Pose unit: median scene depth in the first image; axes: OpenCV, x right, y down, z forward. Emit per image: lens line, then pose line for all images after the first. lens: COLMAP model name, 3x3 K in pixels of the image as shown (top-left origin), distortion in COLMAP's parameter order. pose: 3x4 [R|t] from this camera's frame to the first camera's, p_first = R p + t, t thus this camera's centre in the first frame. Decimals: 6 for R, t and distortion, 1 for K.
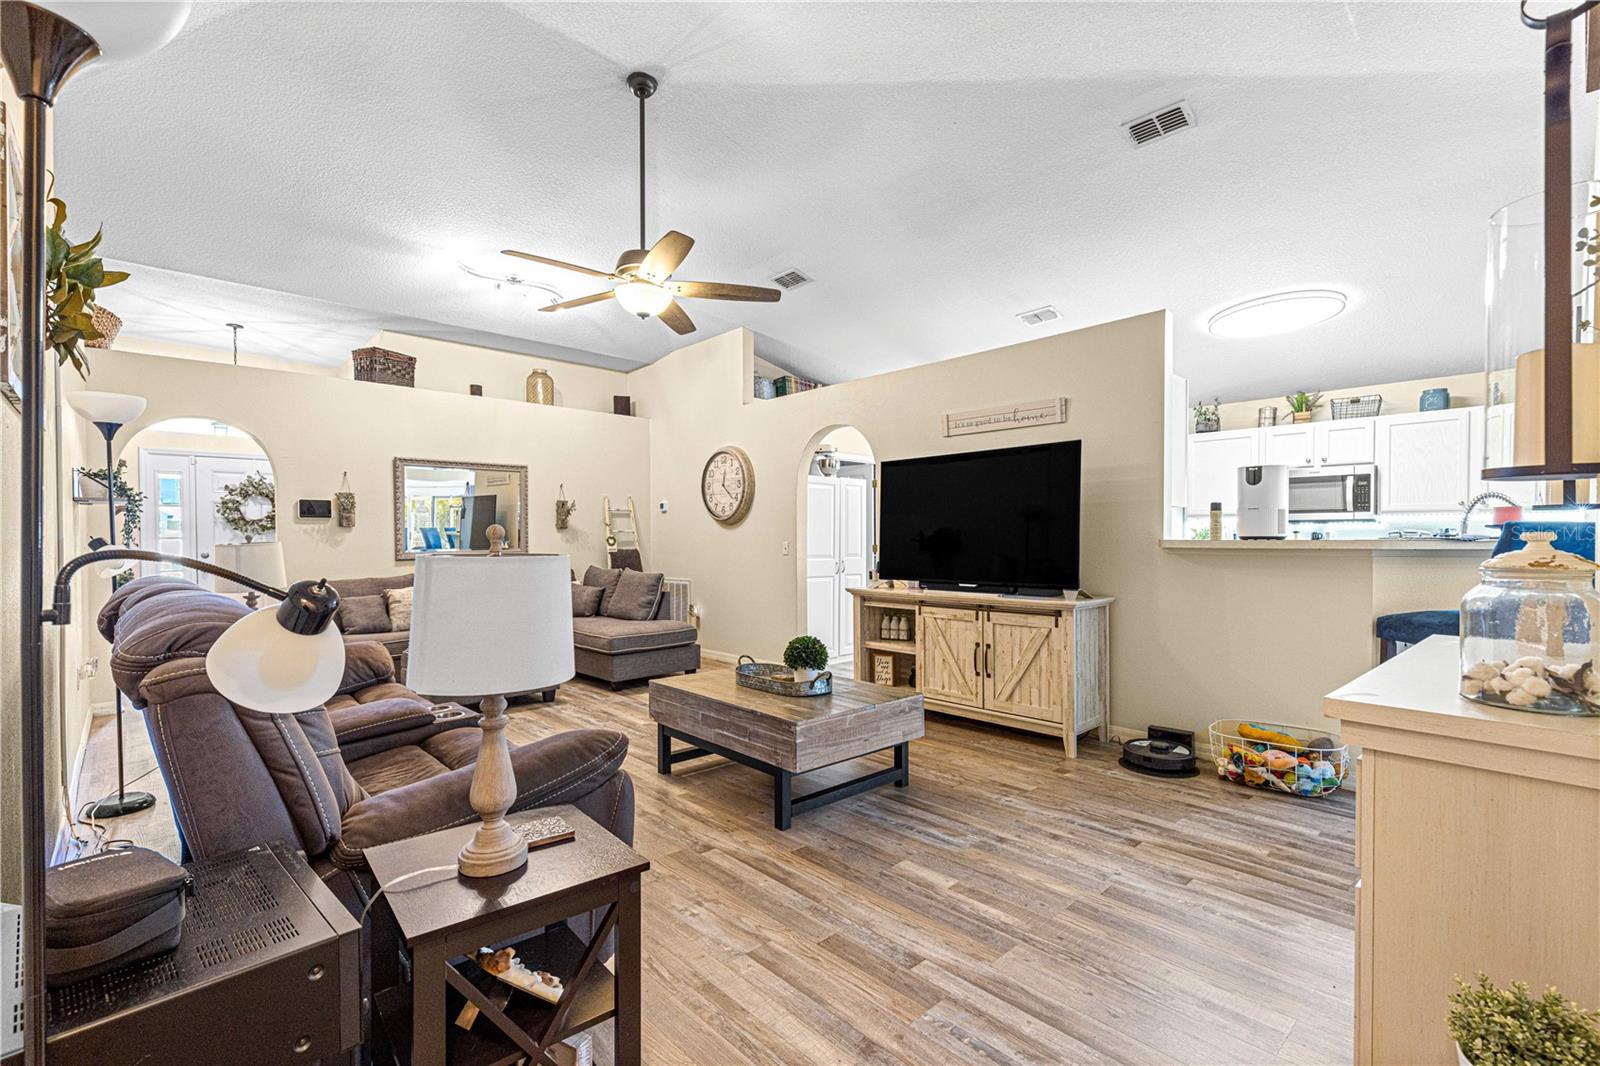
lens RADIAL K [[711.5, 0, 796.2], [0, 711.5, 541.5], [0, 0, 1]] dist [0.006674, -0.000193]
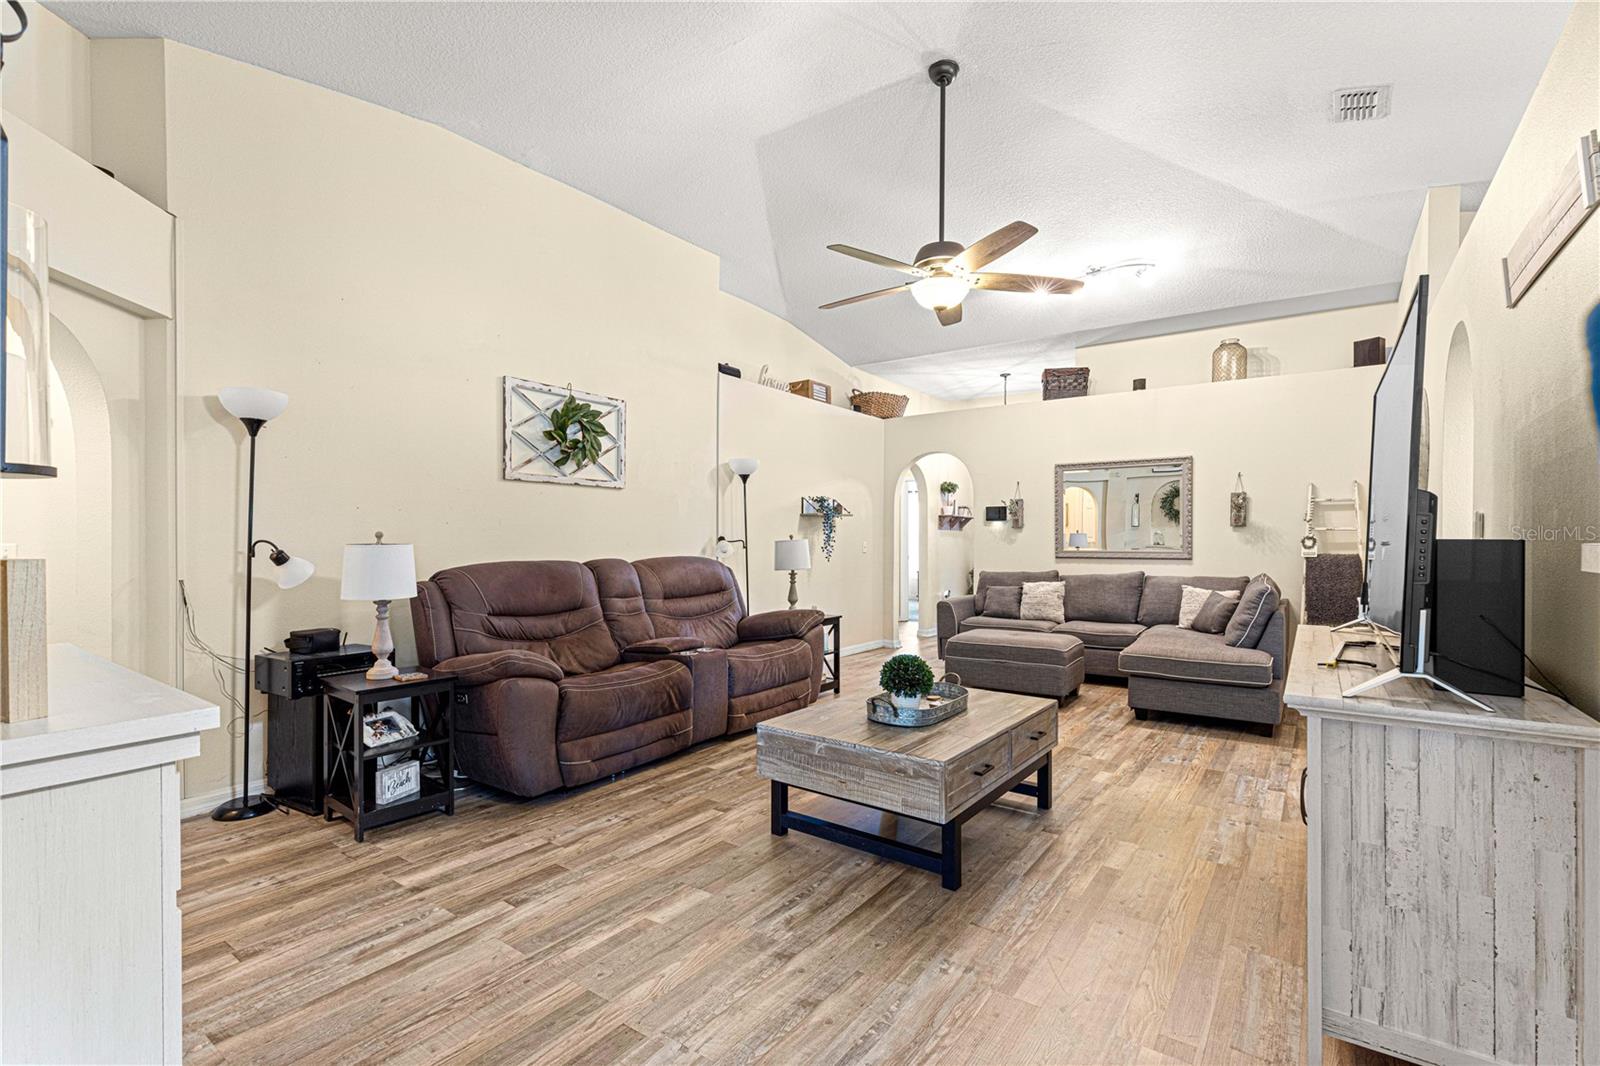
lens RADIAL K [[711.5, 0, 796.2], [0, 711.5, 541.5], [0, 0, 1]] dist [0.006674, -0.000193]
pose [[0.208176, 0.007521, -0.978062, 0.891002], [-0.006566, 0.999959, 0.006292, -0.006306], [0.978069, 0.005113, 0.208217, 0.769753]]
